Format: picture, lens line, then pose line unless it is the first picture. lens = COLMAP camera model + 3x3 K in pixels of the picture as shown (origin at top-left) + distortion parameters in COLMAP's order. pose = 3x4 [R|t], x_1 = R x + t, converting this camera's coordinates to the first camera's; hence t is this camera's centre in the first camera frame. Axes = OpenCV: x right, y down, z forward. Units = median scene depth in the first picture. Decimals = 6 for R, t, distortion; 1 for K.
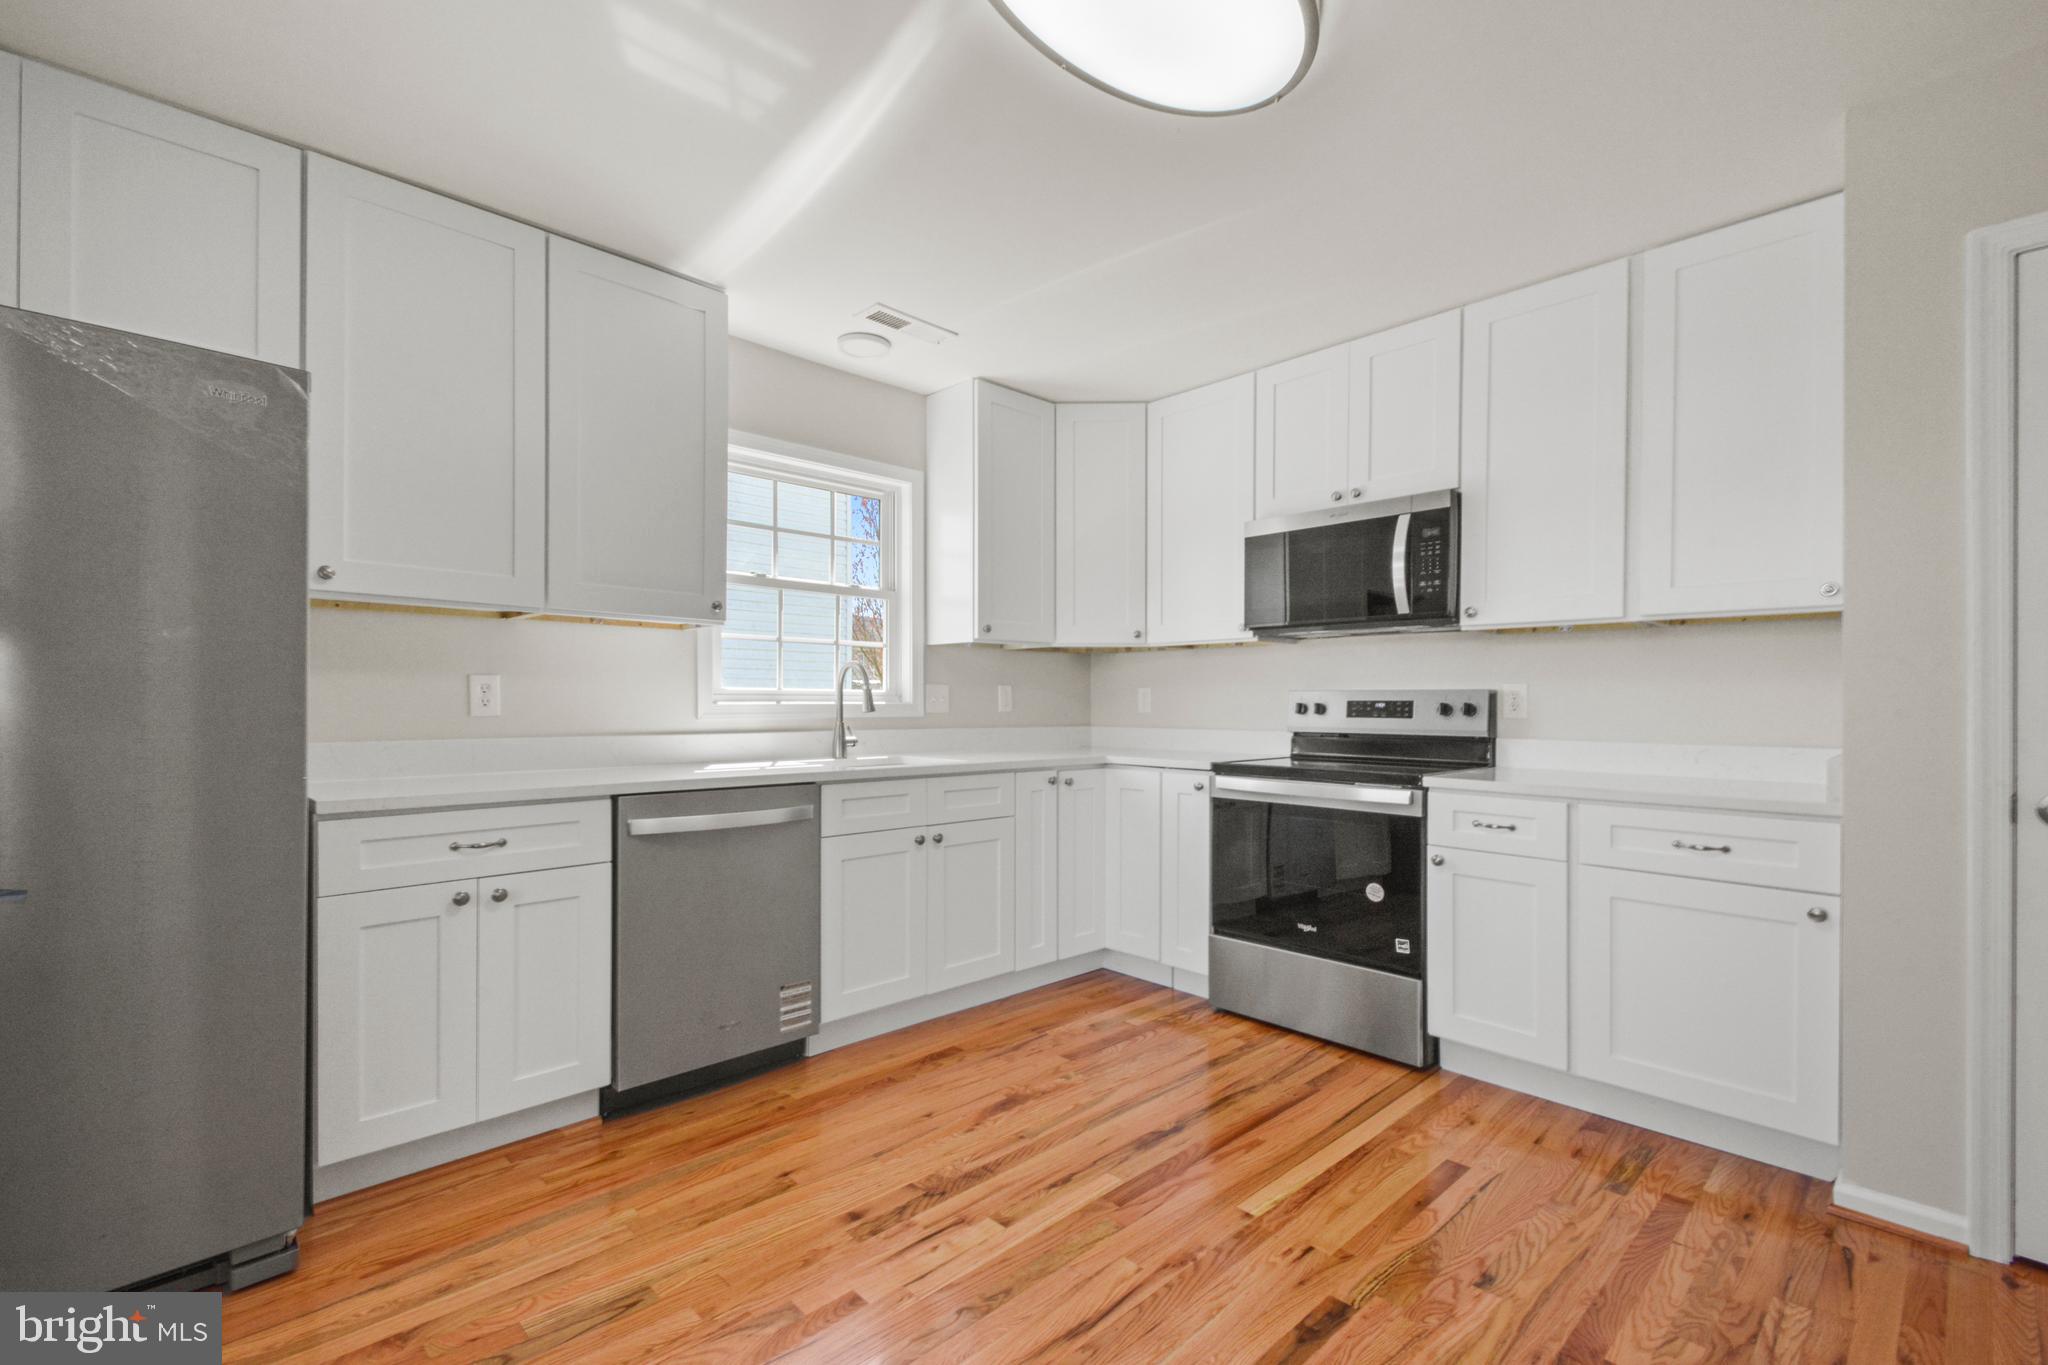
lens RADIAL K [[888.5, 0, 1005.8], [0, 888.5, 714.4], [0, 0, 1]] dist [0.000807, -0.001070]
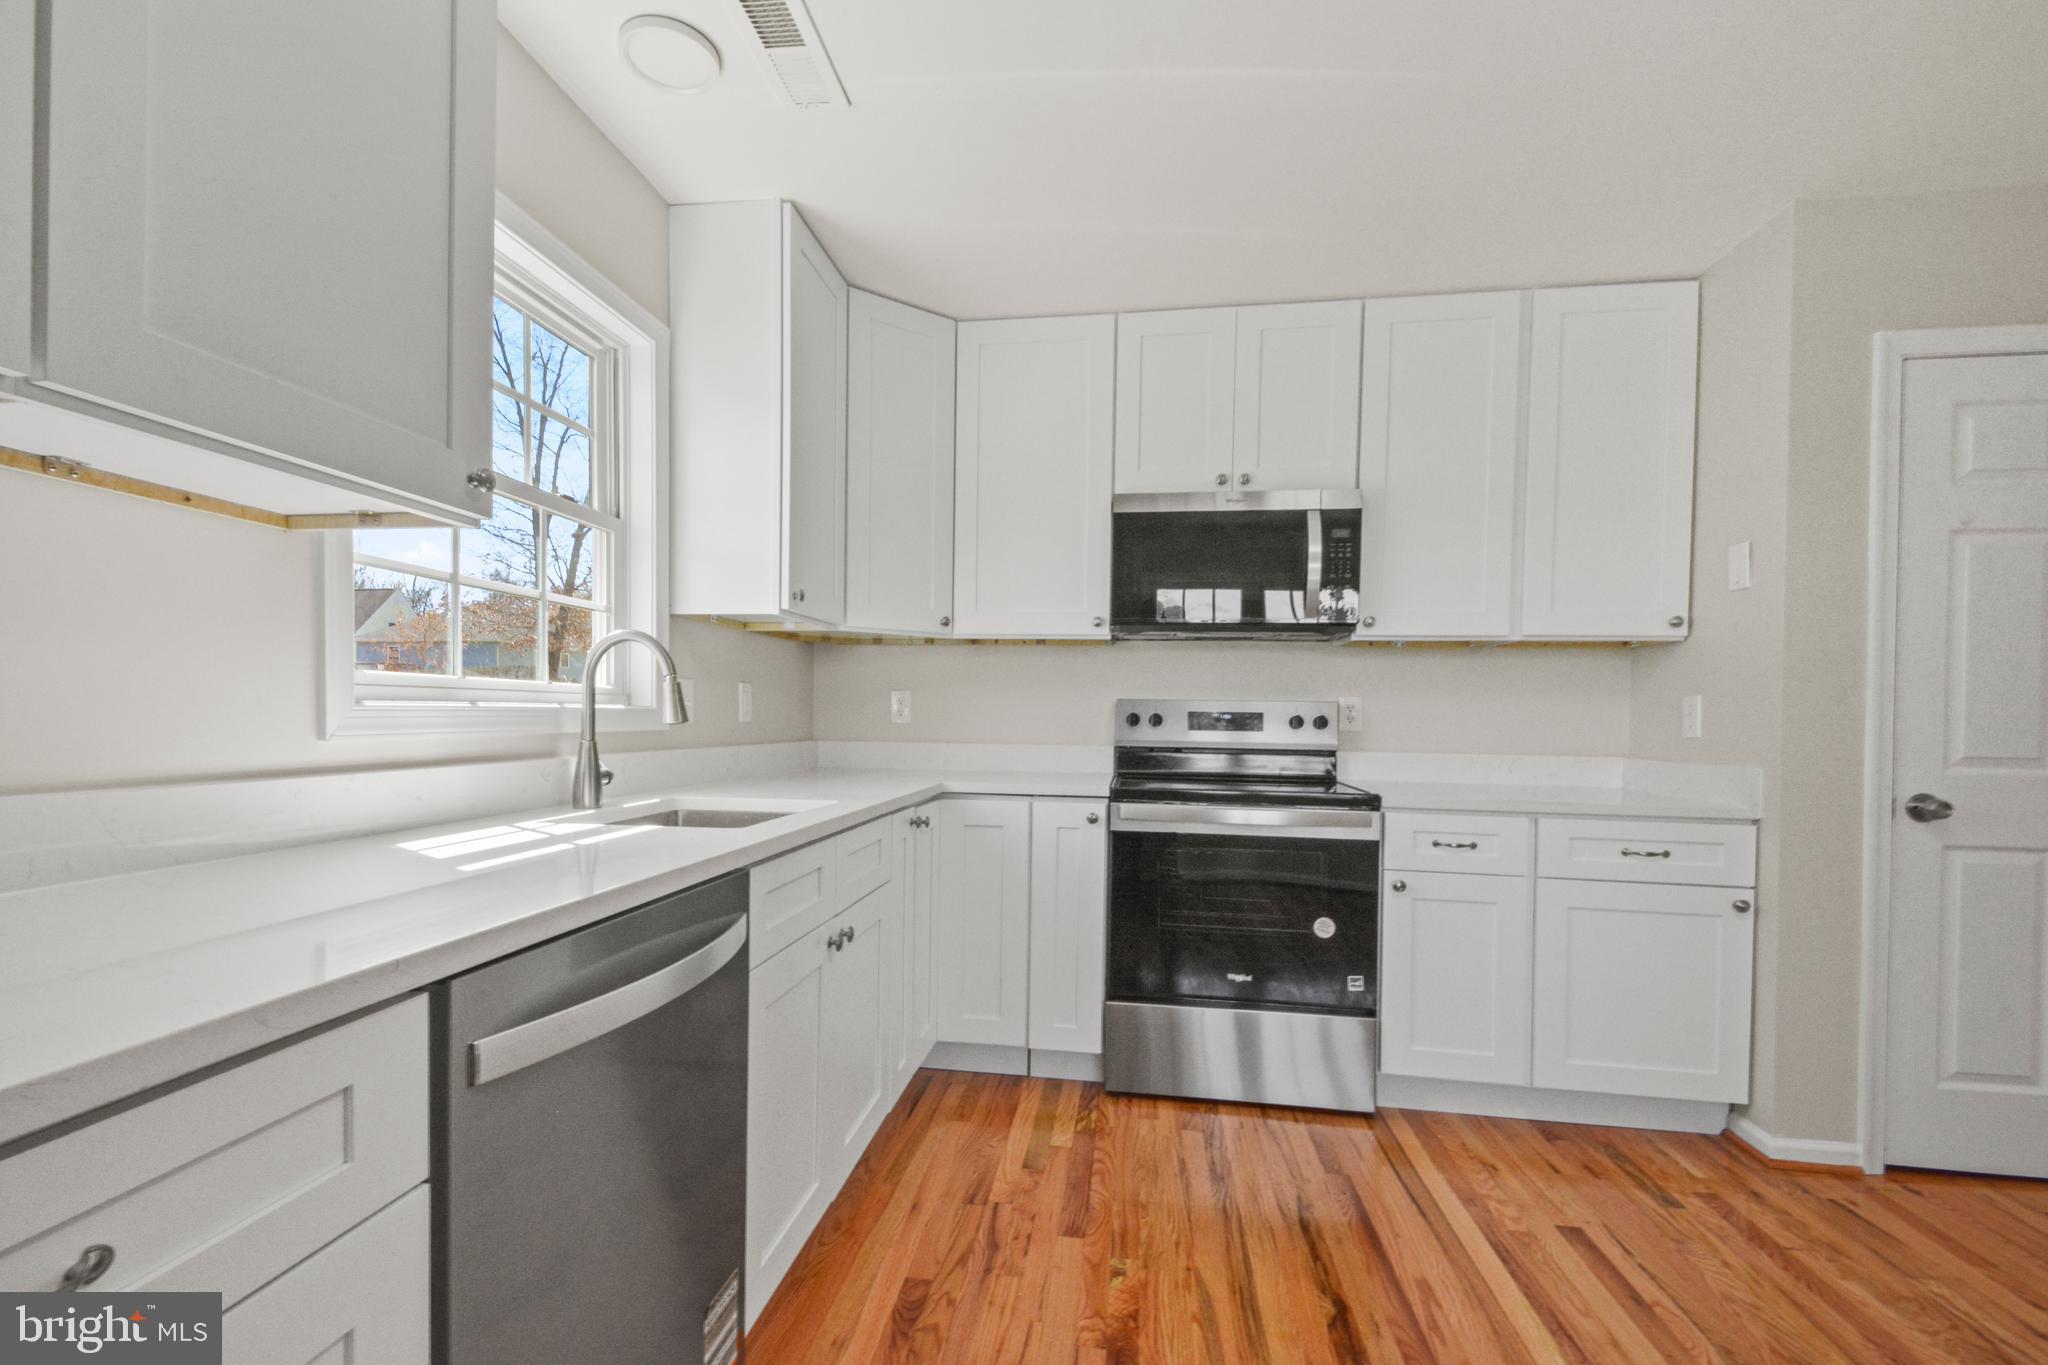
lens RADIAL K [[894.0, 0, 1002.3], [0, 894.0, 728.7], [0, 0, 1]] dist [0.013402, -0.001734]
pose [[0.784049, -0.002174, 0.620695, -0.382601], [-0.003885, 0.999957, 0.008411, -0.005658], [-0.620687, -0.009006, 0.784007, 0.477610]]
